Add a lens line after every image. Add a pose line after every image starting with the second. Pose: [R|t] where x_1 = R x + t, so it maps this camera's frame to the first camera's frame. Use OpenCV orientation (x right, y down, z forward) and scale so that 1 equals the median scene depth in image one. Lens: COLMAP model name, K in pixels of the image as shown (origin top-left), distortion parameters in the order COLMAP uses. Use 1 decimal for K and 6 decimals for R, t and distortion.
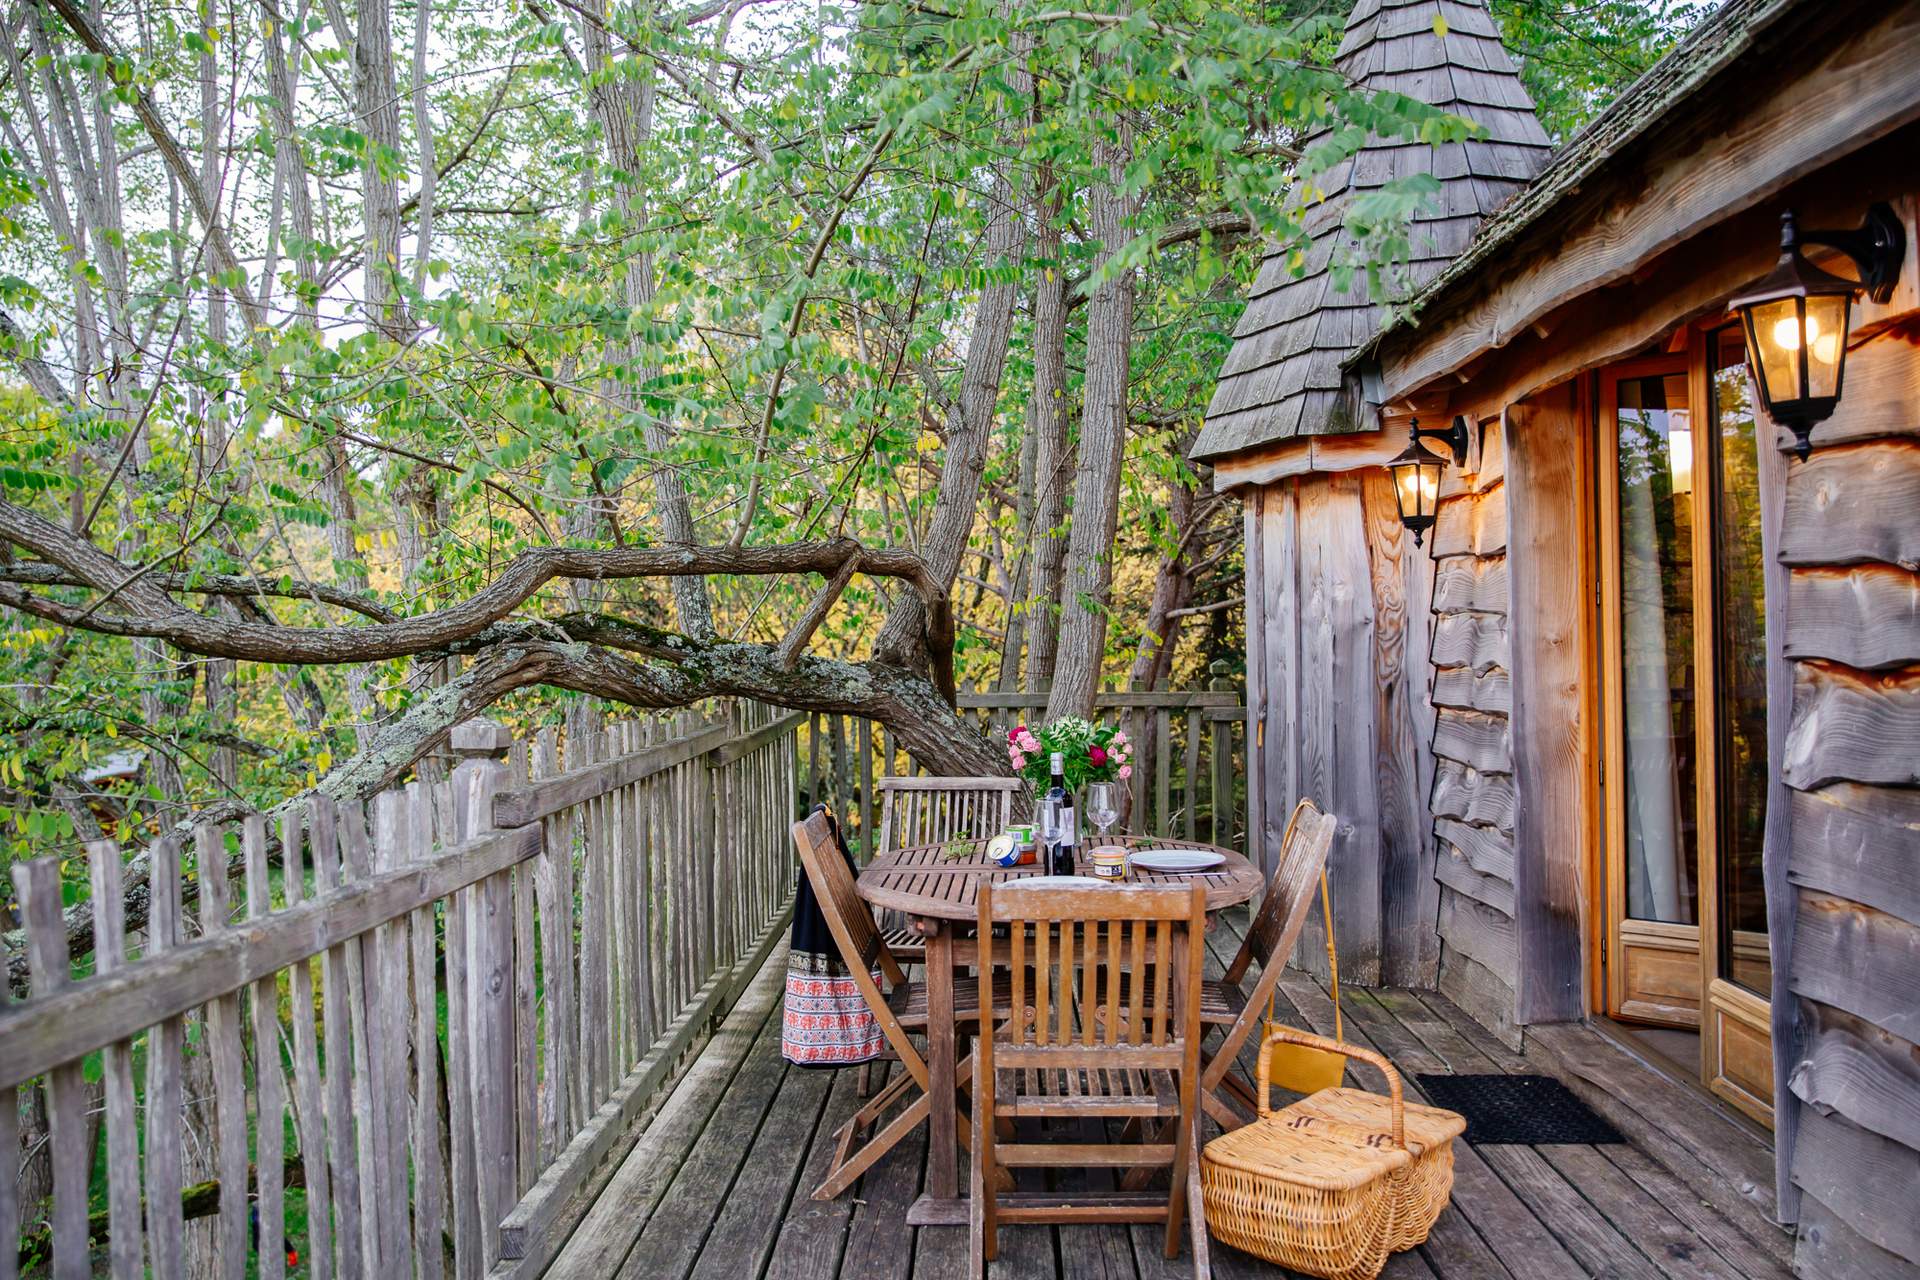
lens RADIAL K [[1511.9, 0, 960.0], [0, 1511.9, 640.0], [0, 0, 1]] dist [-0.102316, 0.112001]
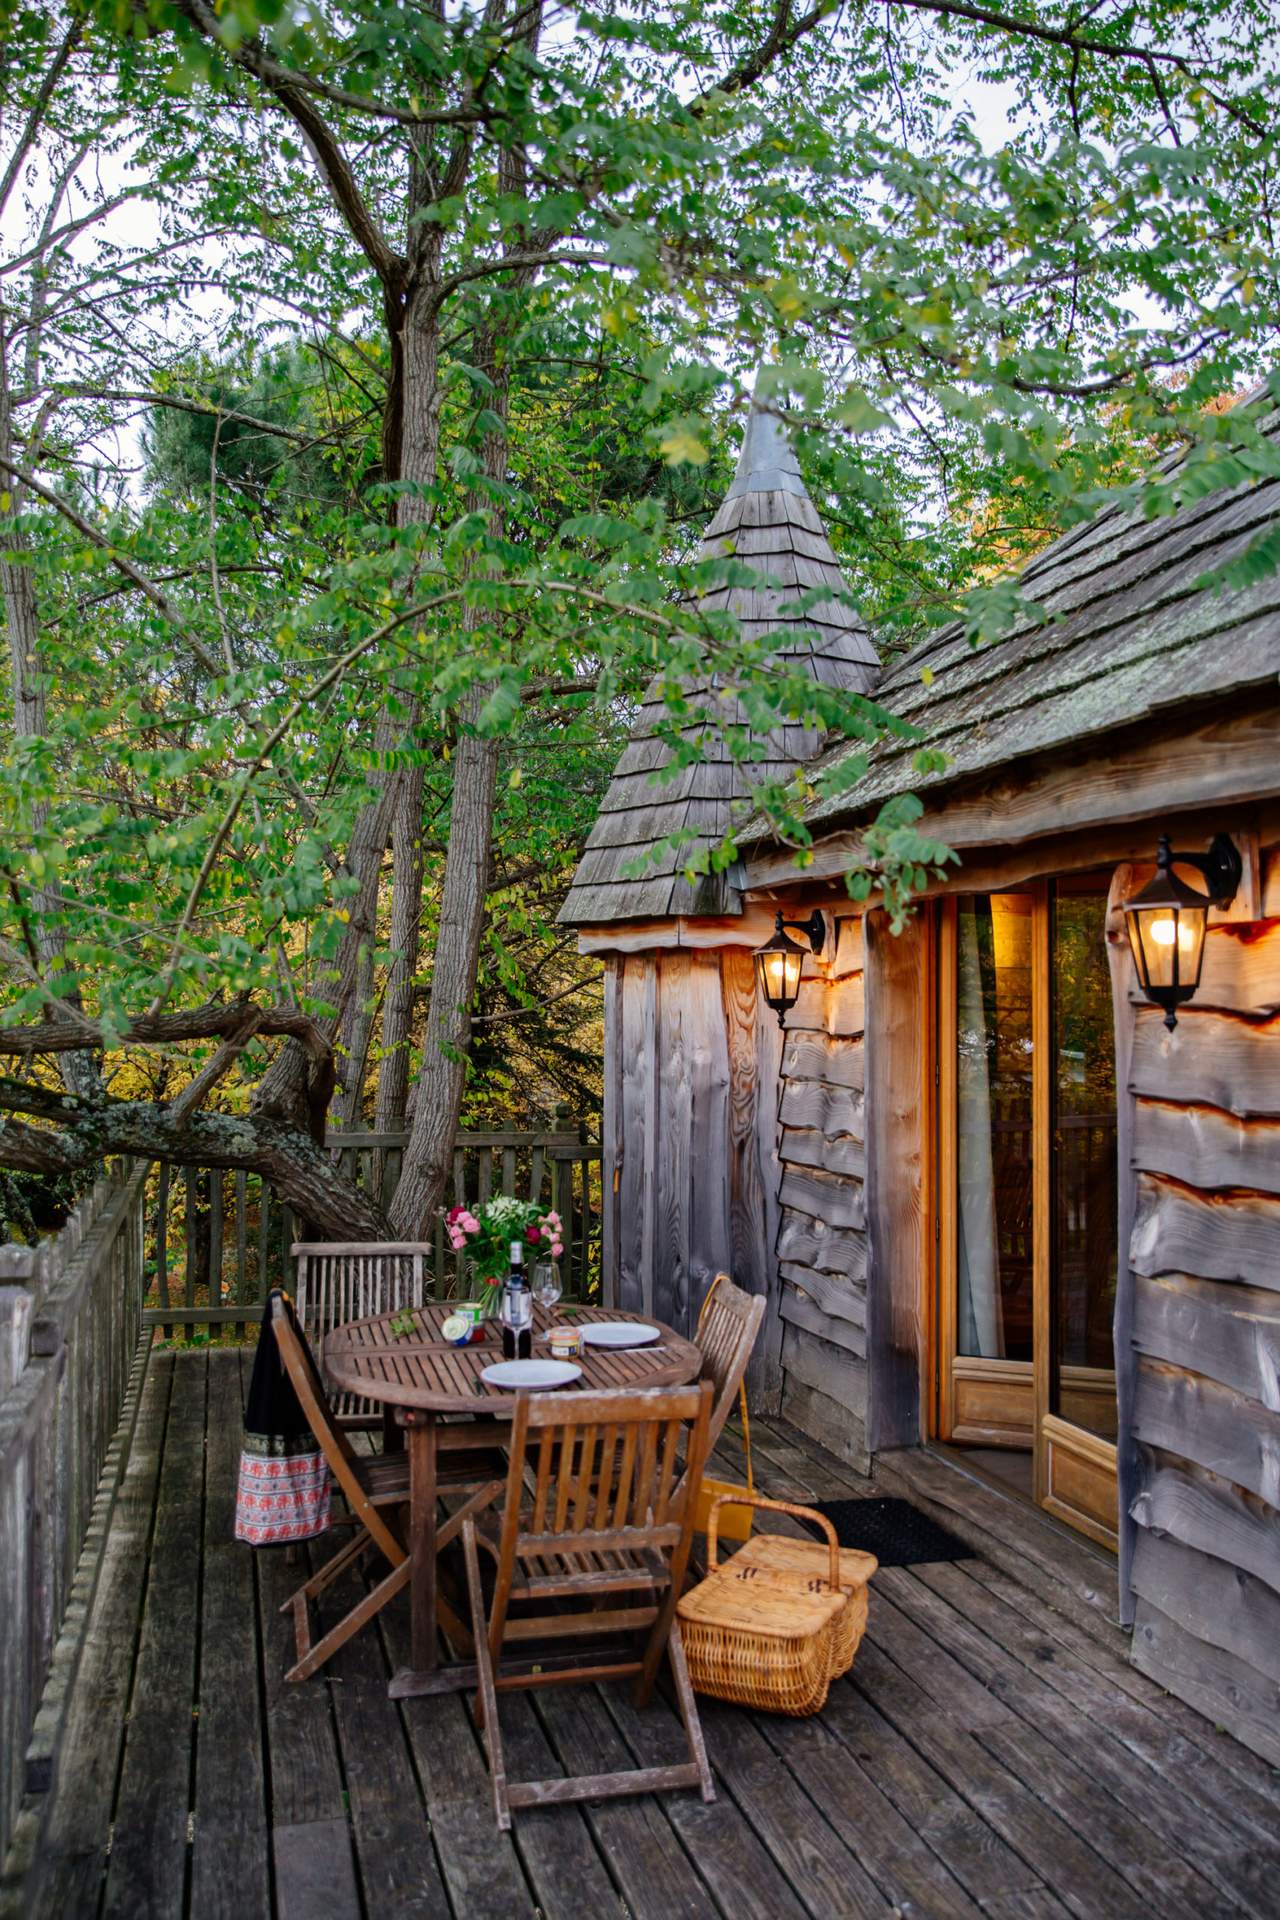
lens RADIAL K [[1511.9, 0, 640.0], [0, 1511.9, 960.0], [0, 0, 1]] dist [-0.102316, 0.112001]
pose [[0.954477, 0.029670, 0.296804, -0.170210], [-0.019265, 0.999095, -0.037920, -0.084964], [-0.297661, 0.030476, 0.954185, -0.064998]]
